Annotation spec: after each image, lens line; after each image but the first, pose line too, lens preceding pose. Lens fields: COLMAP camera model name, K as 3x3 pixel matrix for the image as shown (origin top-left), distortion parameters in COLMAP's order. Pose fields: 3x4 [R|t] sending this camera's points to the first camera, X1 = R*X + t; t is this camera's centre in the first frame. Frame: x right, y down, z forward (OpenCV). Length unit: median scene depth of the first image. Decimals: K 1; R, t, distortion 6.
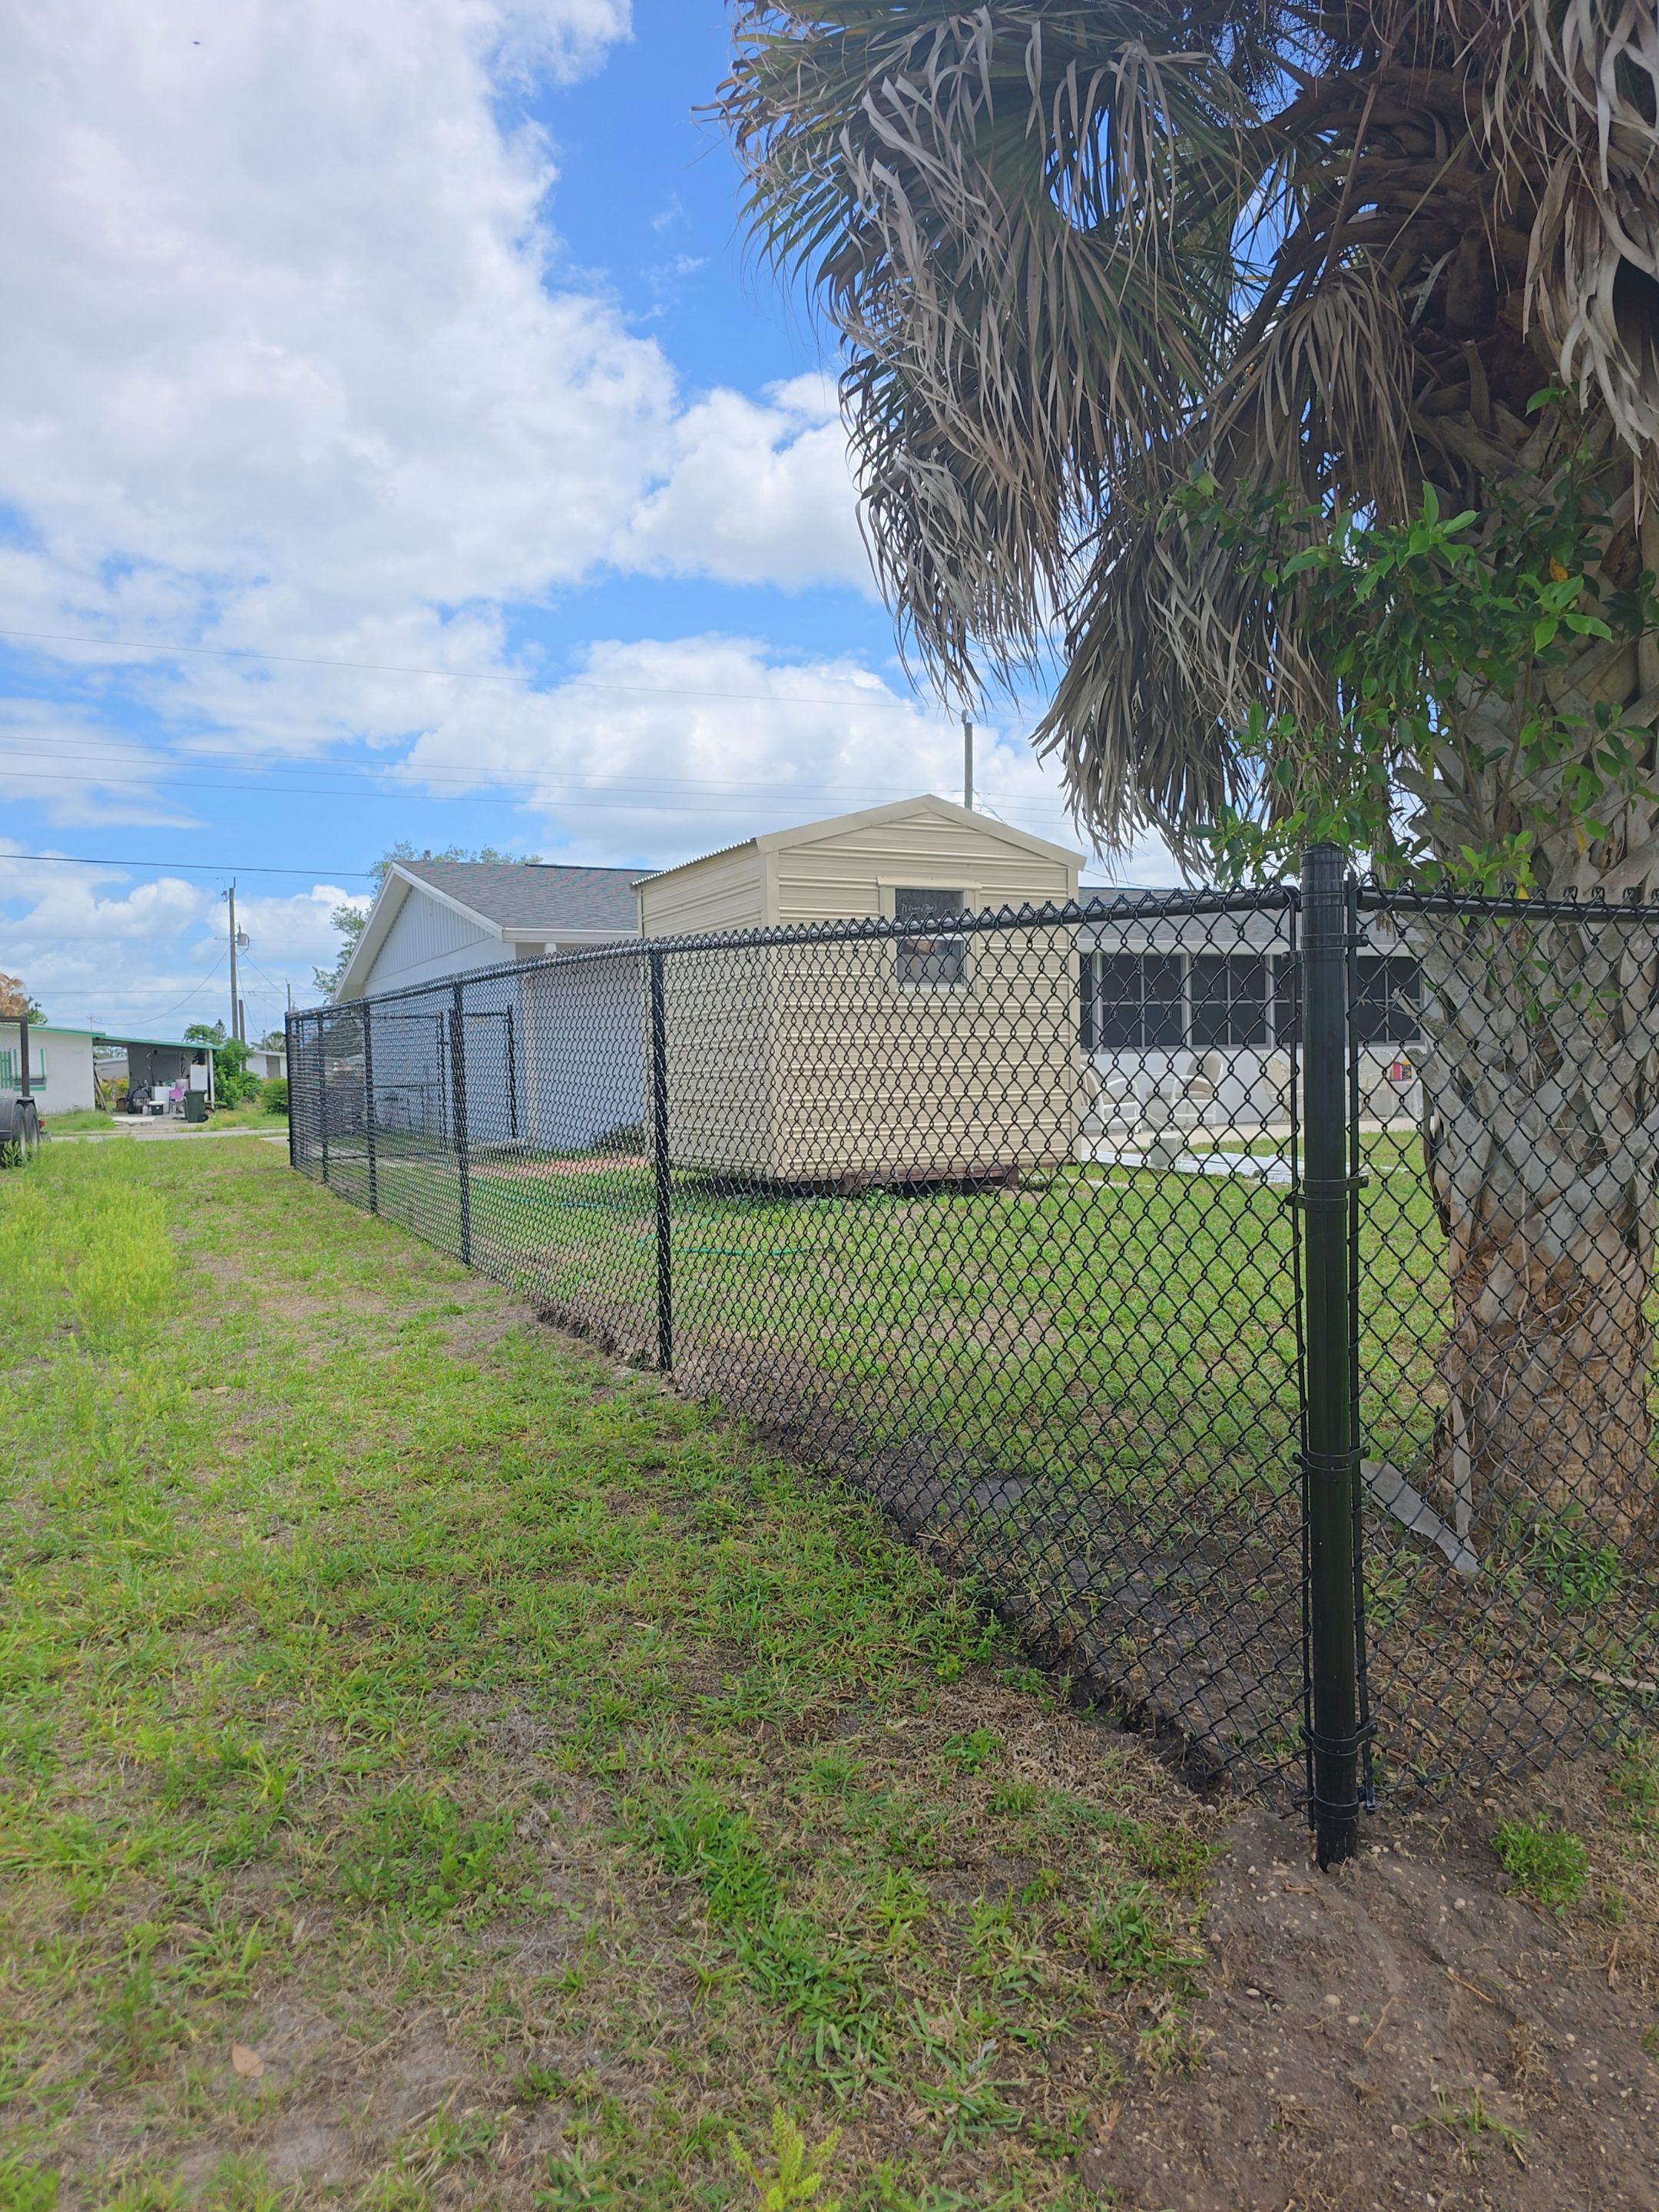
lens RADIAL K [[1468.0, 0, 840.4], [0, 1468.0, 1140.3], [0, 0, 1]] dist [0.058368, -0.046656]
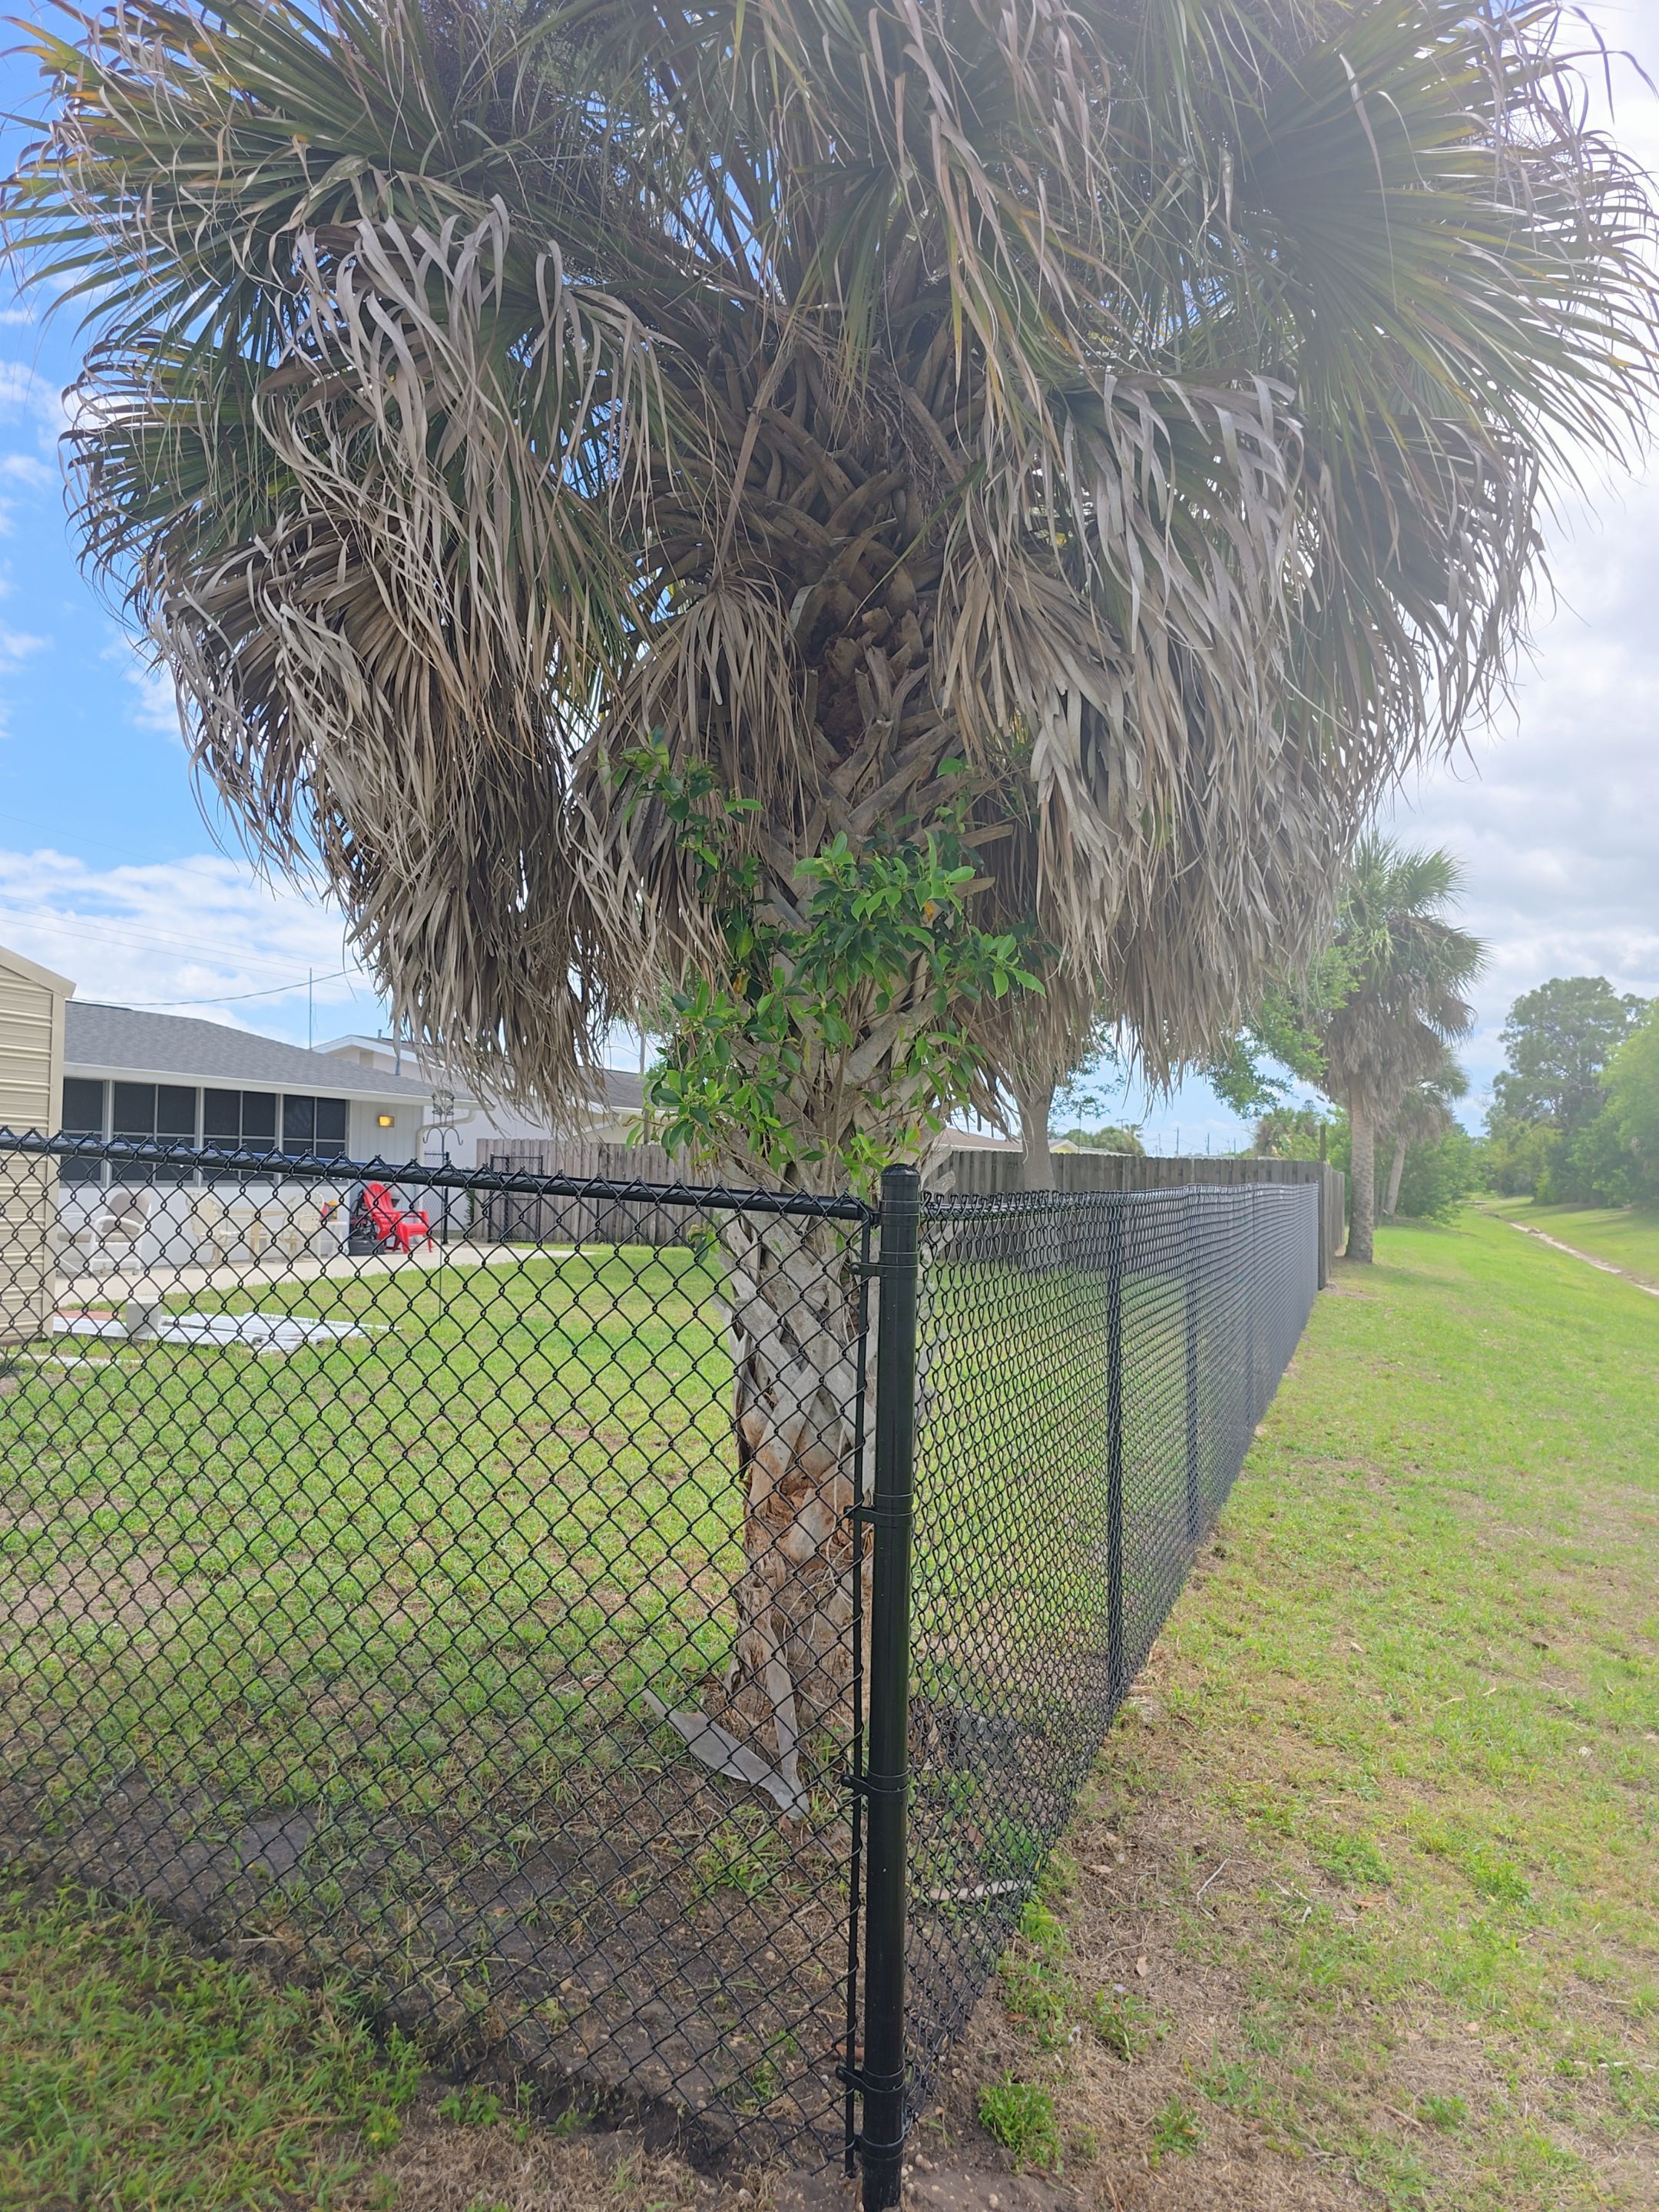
lens RADIAL K [[1468.0, 0, 840.4], [0, 1468.0, 1140.3], [0, 0, 1]] dist [0.058368, -0.046656]
pose [[0.738802, 0.055823, 0.671607, -0.290221], [-0.000336, 0.996594, -0.082465, -0.096489], [-0.673923, 0.060699, 0.736304, 0.198785]]
